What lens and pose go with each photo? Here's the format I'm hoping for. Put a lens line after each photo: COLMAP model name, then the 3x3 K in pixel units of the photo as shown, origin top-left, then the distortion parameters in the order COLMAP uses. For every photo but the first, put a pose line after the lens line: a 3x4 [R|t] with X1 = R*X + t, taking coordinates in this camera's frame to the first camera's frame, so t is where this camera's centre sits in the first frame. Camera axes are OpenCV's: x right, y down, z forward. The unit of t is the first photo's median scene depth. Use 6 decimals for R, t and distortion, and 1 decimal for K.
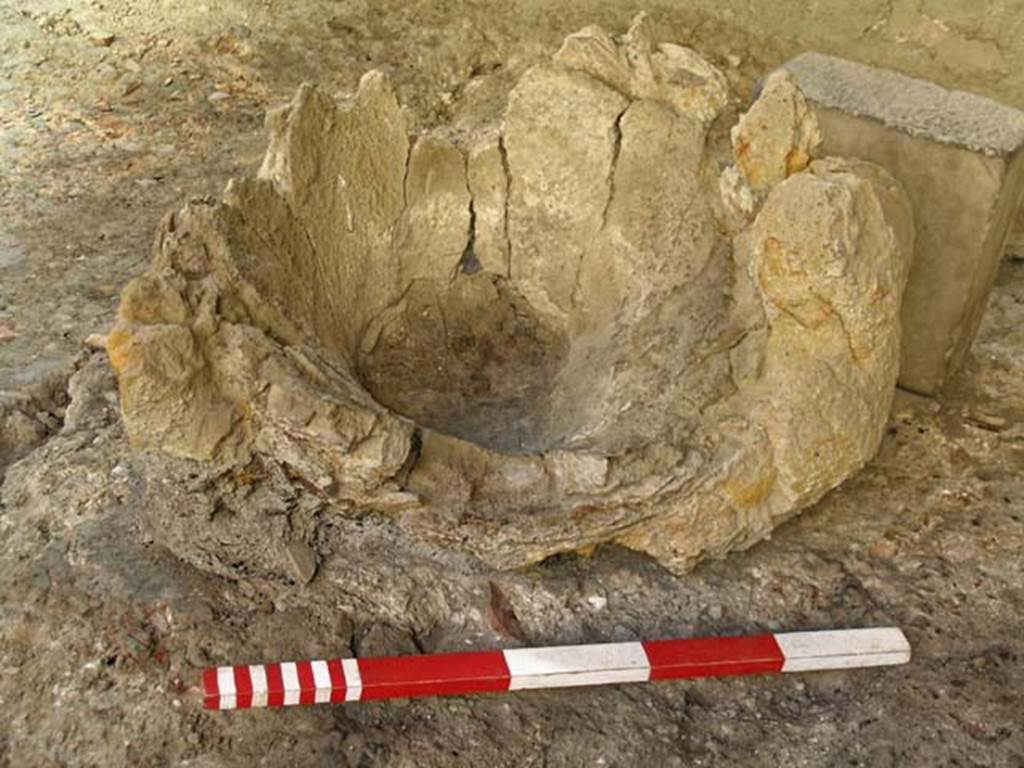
lens RADIAL K [[1157.8, 0, 512.0], [0, 1157.8, 384.0], [0, 0, 1]] dist [0.007144, 0.012054]
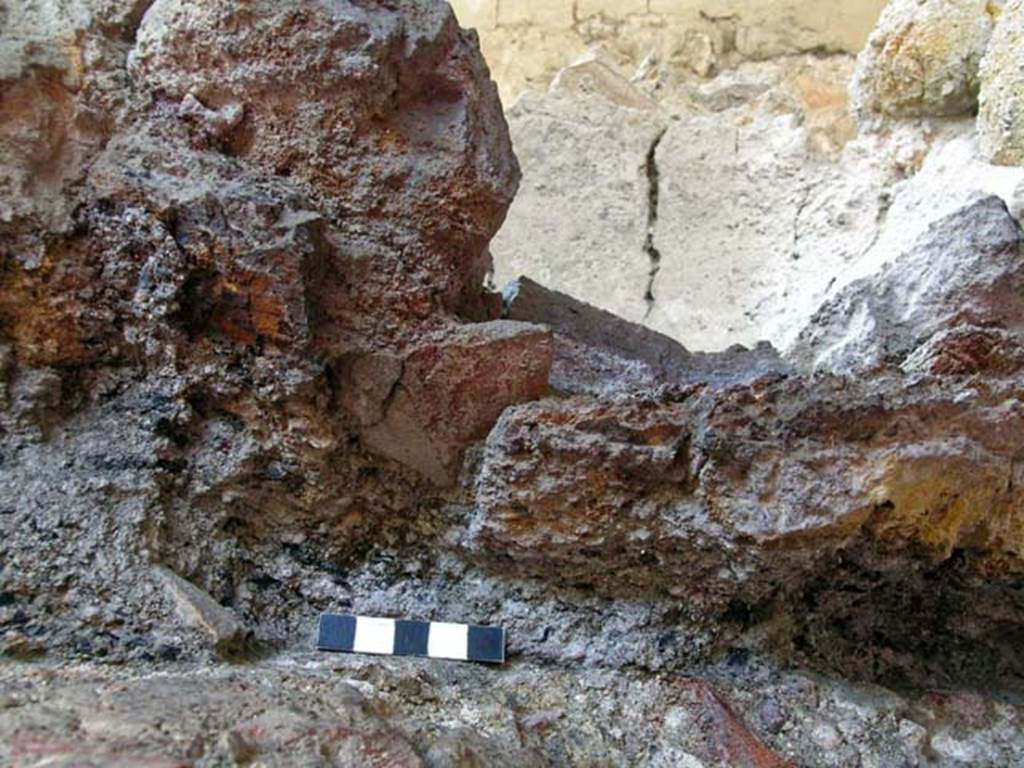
lens RADIAL K [[1157.8, 0, 512.0], [0, 1157.8, 384.0], [0, 0, 1]] dist [0.007144, 0.012054]
pose [[0.981079, -0.039752, 0.189484, -0.147096], [0.134792, 0.842787, -0.521096, 0.273811], [-0.138980, 0.536777, 0.832199, 0.645795]]
